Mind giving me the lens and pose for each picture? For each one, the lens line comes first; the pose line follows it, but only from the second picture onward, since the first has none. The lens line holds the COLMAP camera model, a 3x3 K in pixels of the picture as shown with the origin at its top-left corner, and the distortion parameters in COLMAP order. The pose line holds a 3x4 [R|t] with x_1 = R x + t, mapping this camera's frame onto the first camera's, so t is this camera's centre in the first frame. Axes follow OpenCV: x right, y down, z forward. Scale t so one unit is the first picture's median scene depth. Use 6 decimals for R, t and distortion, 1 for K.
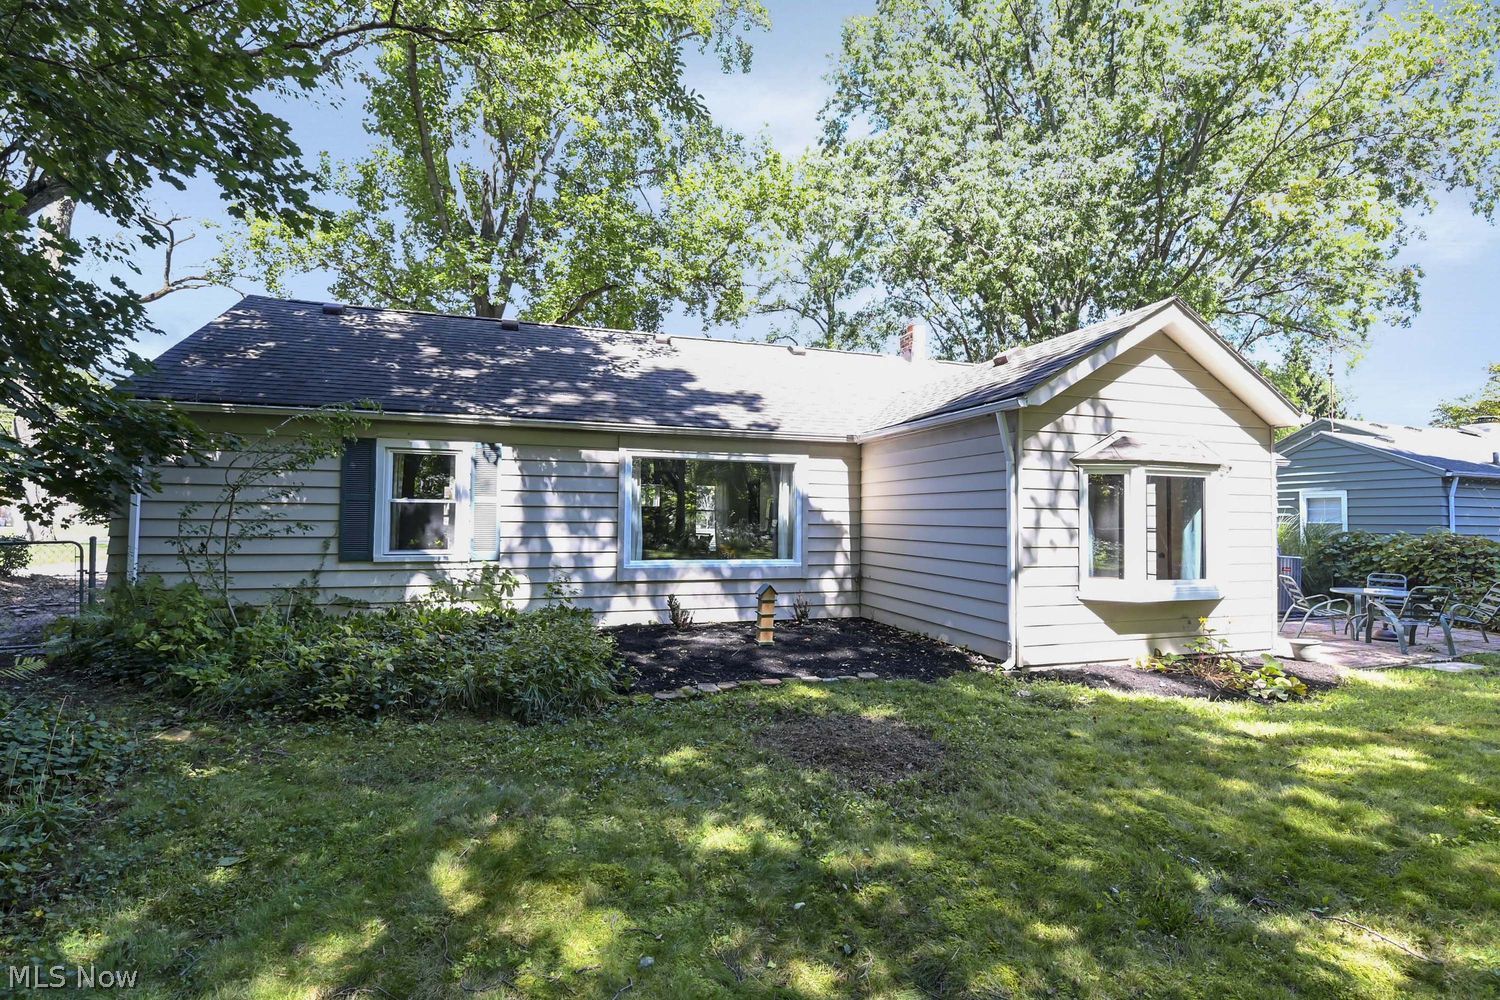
lens RADIAL K [[662.9, 0, 757.9], [0, 662.9, 494.5], [0, 0, 1]] dist [-0.003265, -0.006360]
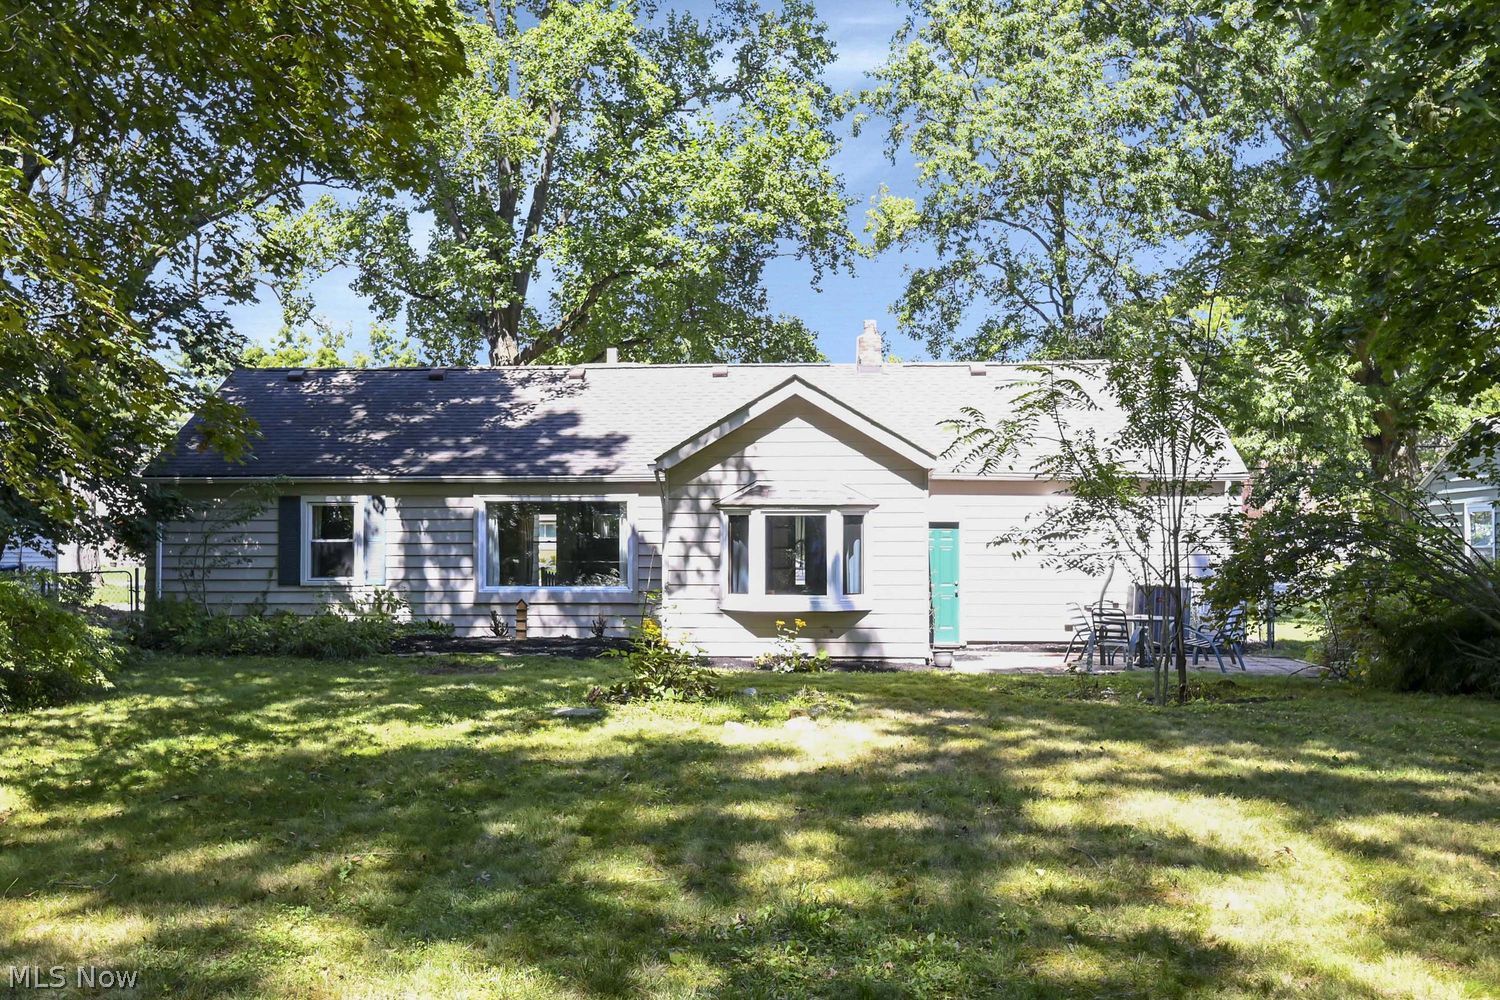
lens RADIAL K [[1203.7, 0, 740.3], [0, 1203.7, 513.3], [0, 0, 1]] dist [0.026364, 0.003311]
pose [[0.940657, -0.021405, -0.338684, 1.083299], [0.024438, 0.999690, 0.004695, -0.037487], [0.338479, -0.012693, 0.940888, -1.010919]]
